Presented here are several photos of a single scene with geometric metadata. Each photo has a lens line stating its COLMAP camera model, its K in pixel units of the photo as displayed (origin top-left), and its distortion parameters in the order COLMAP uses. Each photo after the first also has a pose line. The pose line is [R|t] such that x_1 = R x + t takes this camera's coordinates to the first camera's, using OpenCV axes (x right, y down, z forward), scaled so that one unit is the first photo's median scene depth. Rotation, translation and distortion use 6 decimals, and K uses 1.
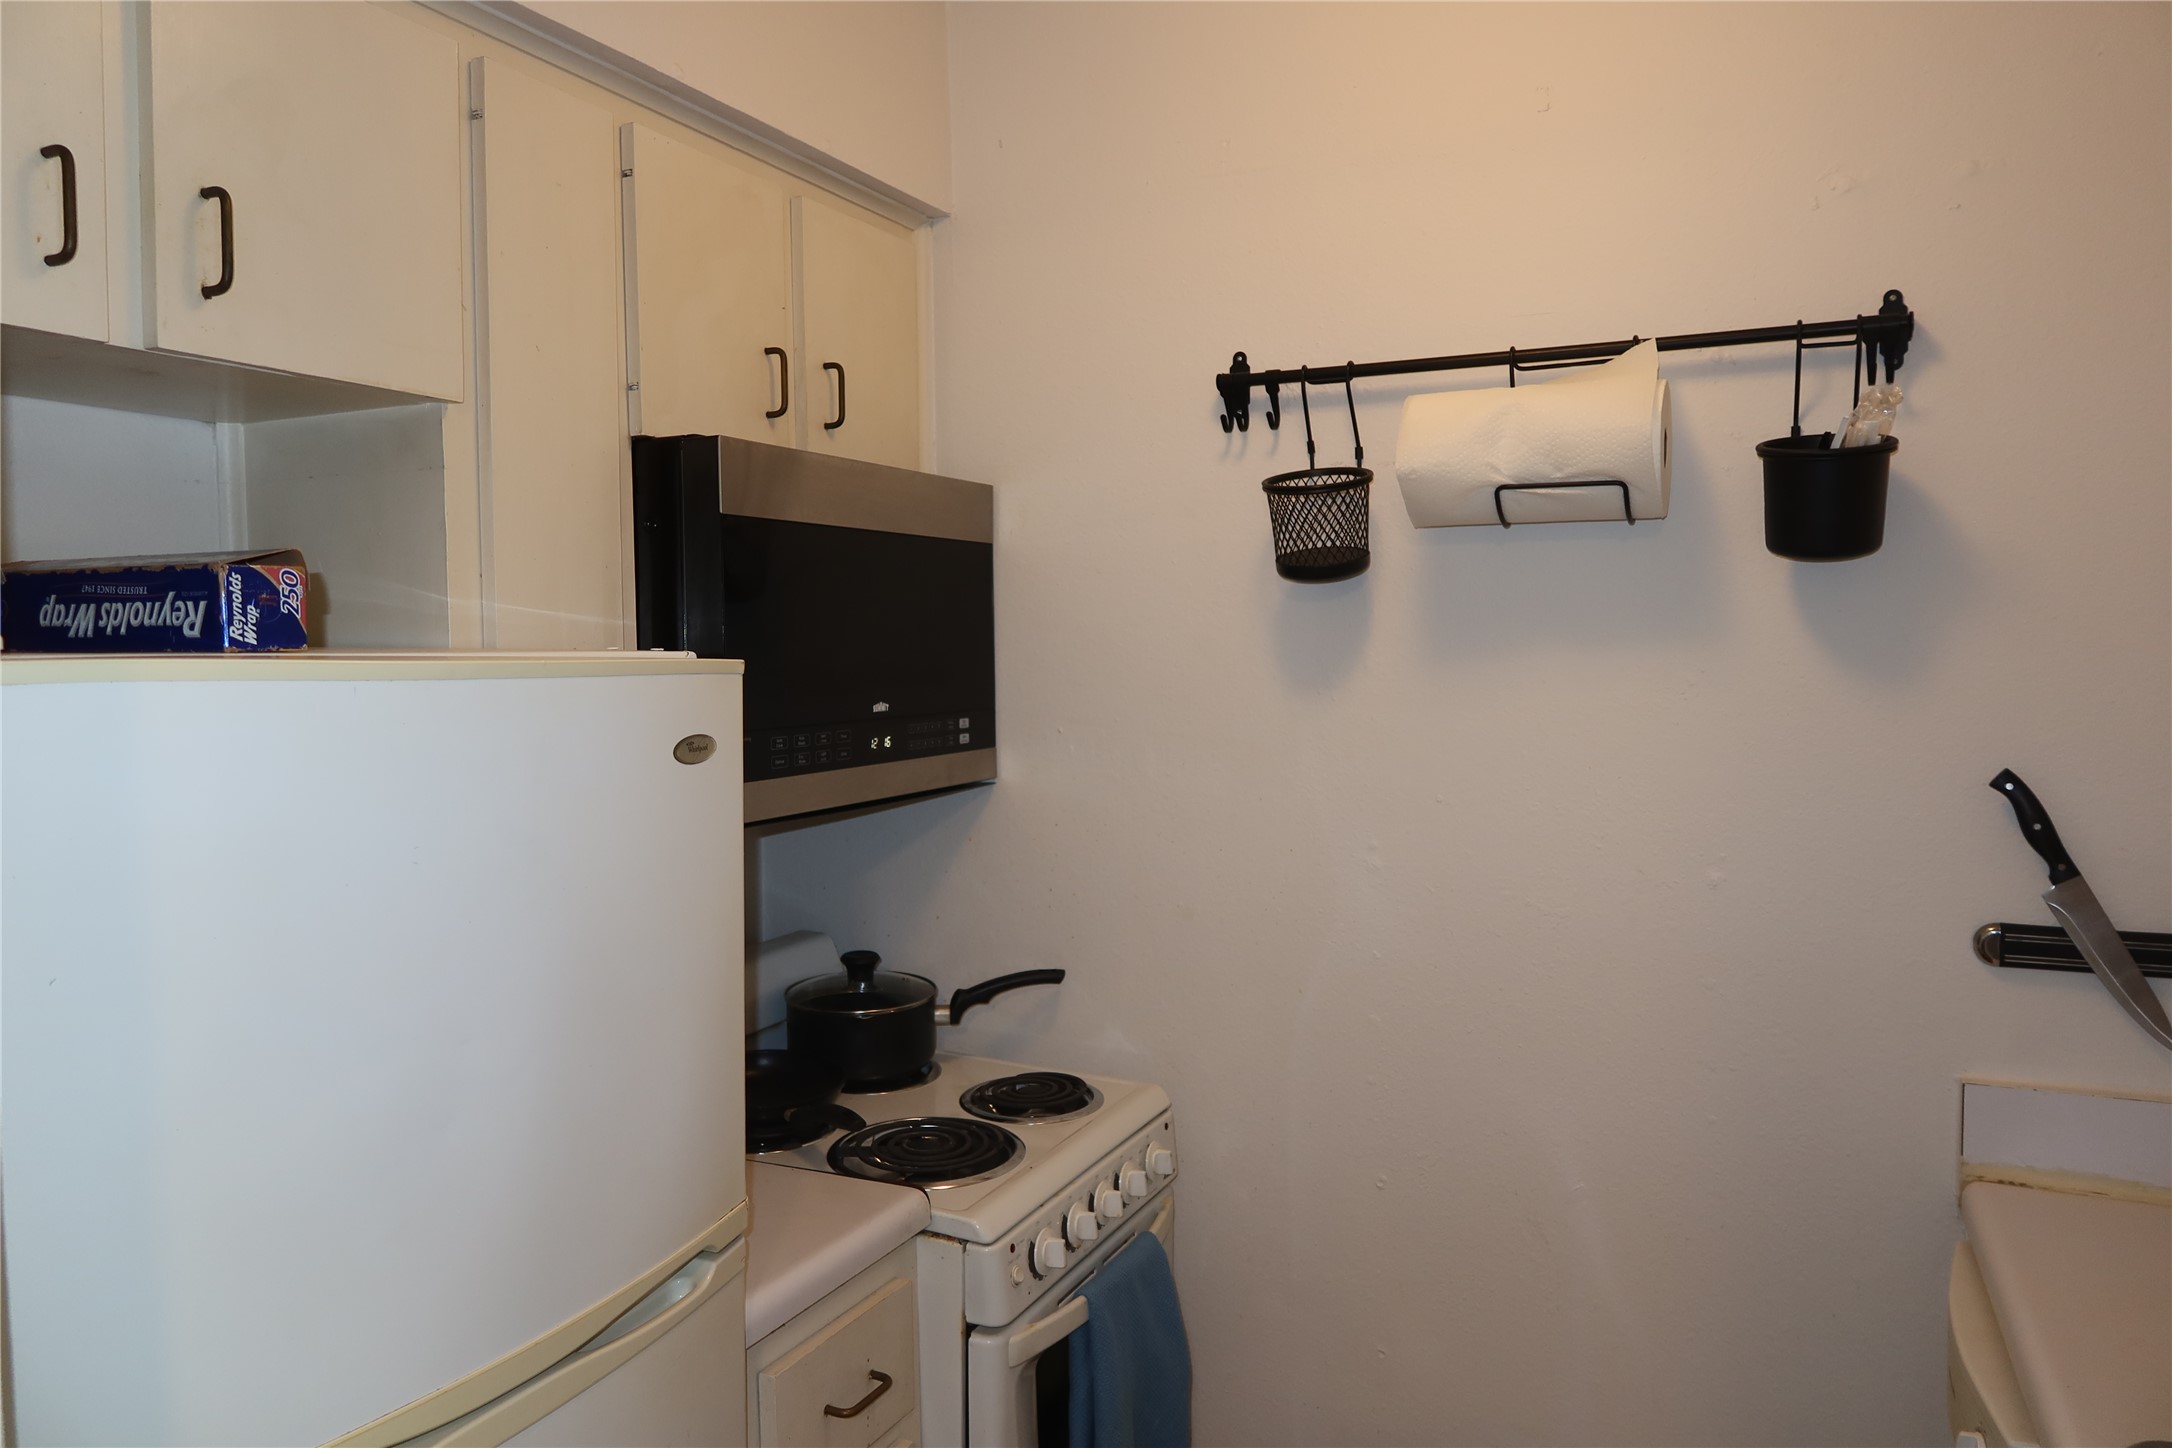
lens RADIAL K [[1499.9, 0, 1080.7], [0, 1499.9, 717.0], [0, 0, 1]] dist [-0.013502, -0.005963]
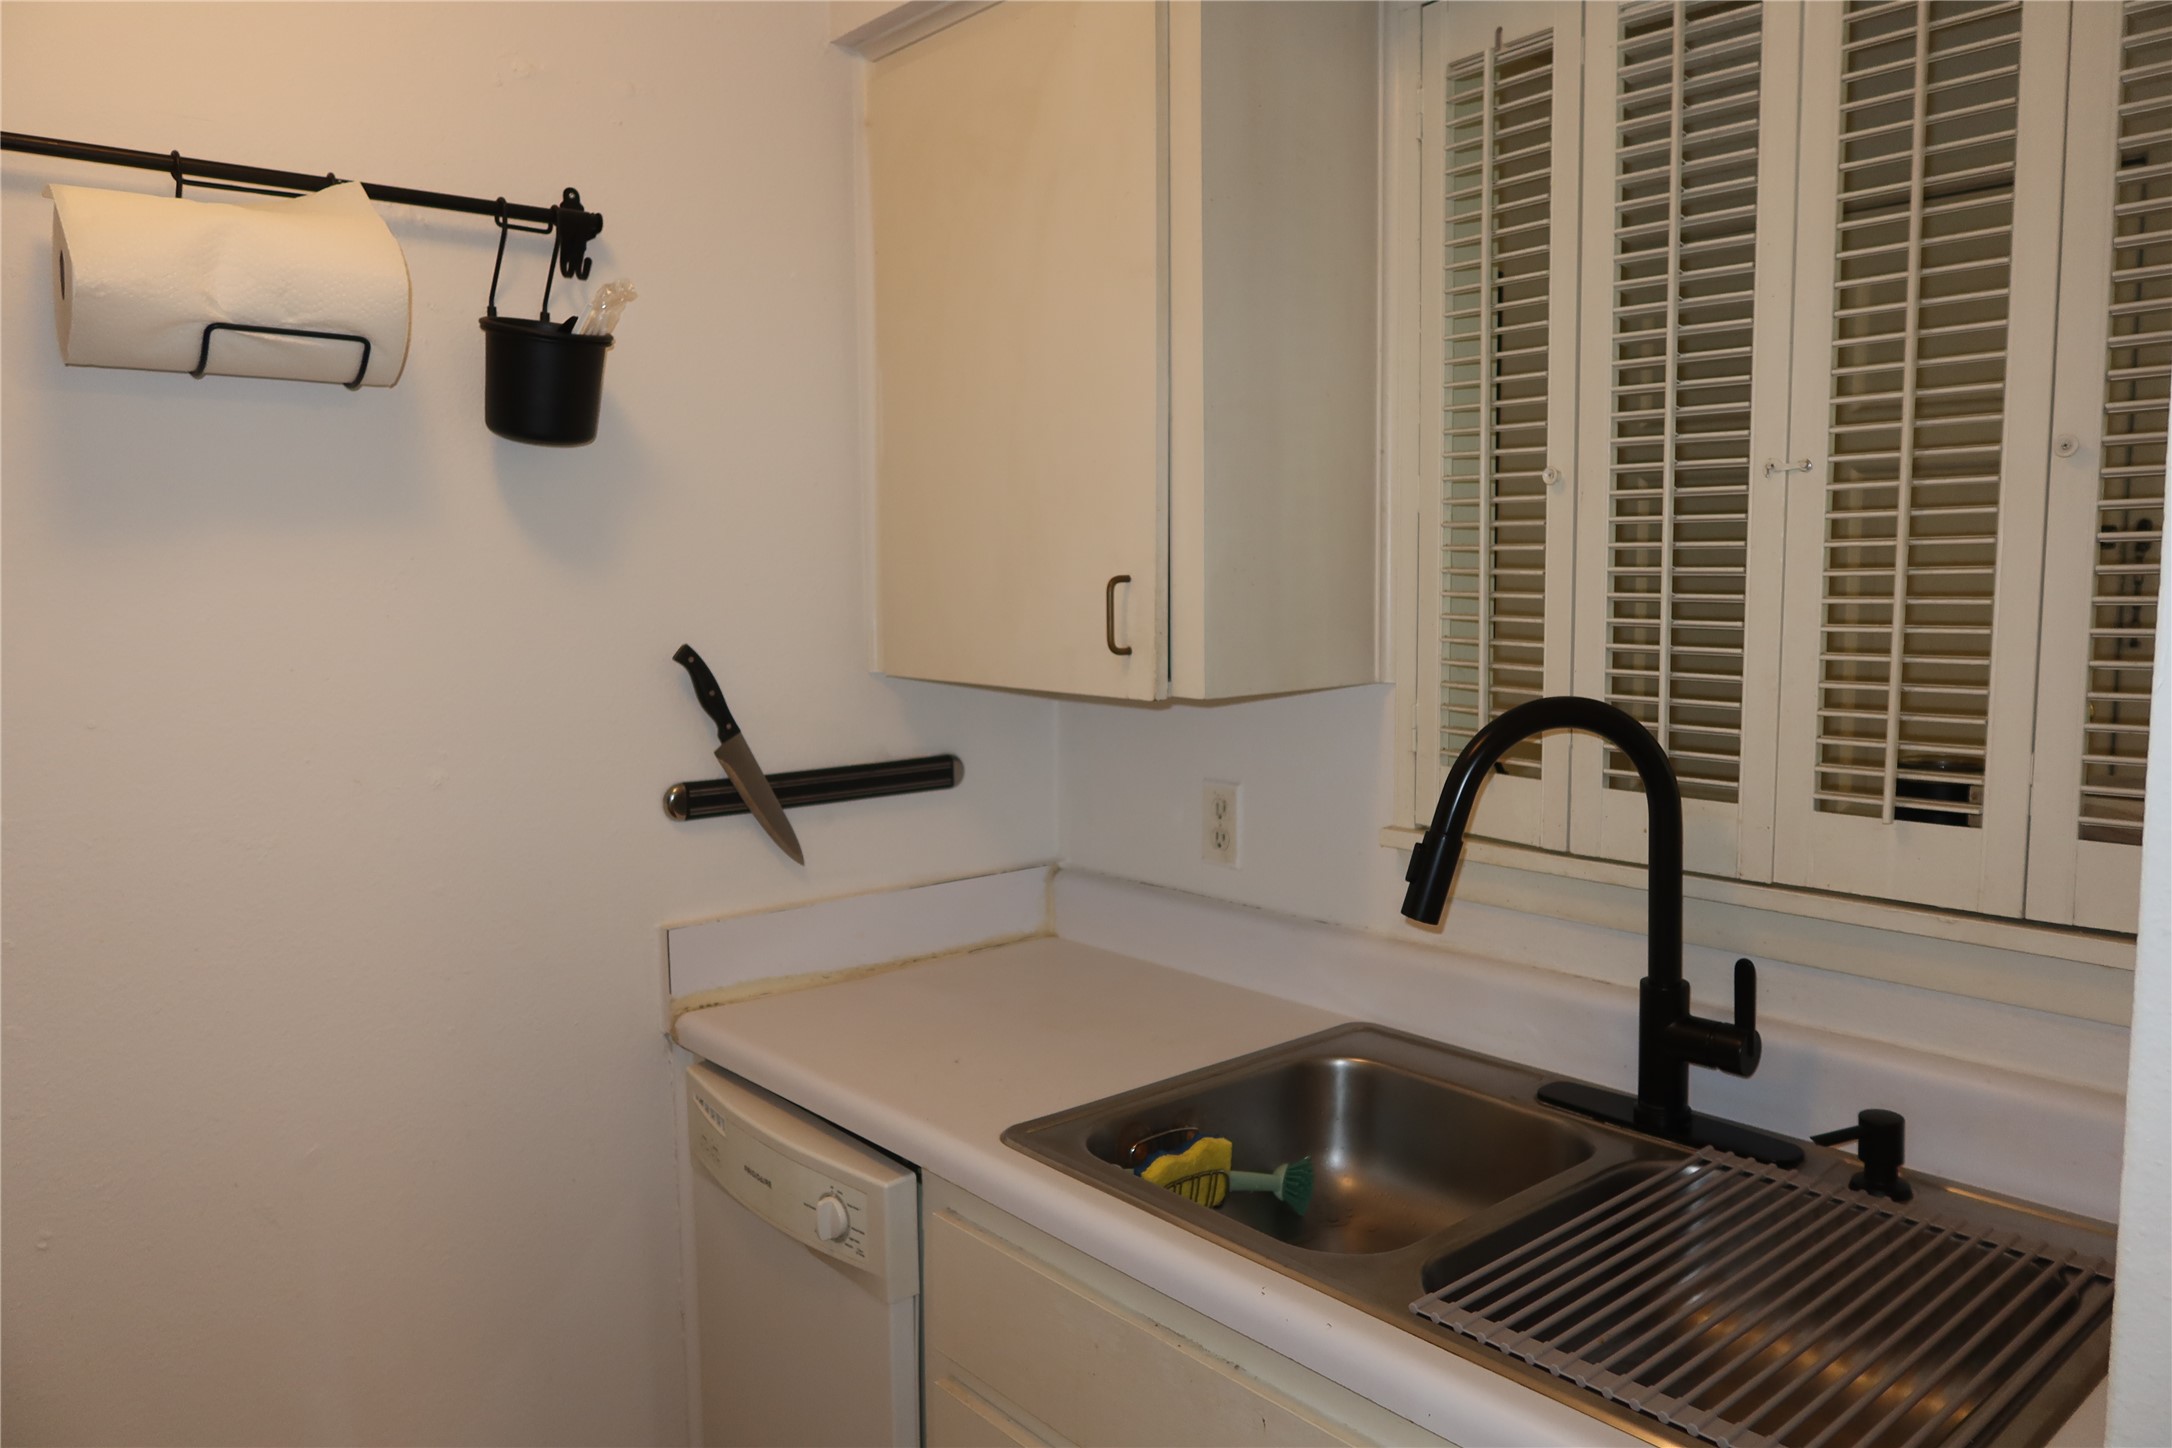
lens RADIAL K [[1499.9, 0, 1080.7], [0, 1499.9, 717.0], [0, 0, 1]] dist [-0.013502, -0.005963]
pose [[0.411839, -0.083826, 0.907393, -0.282980], [0.043755, 0.996431, 0.072193, 0.020149], [-0.910206, 0.009971, 0.414037, 0.253613]]
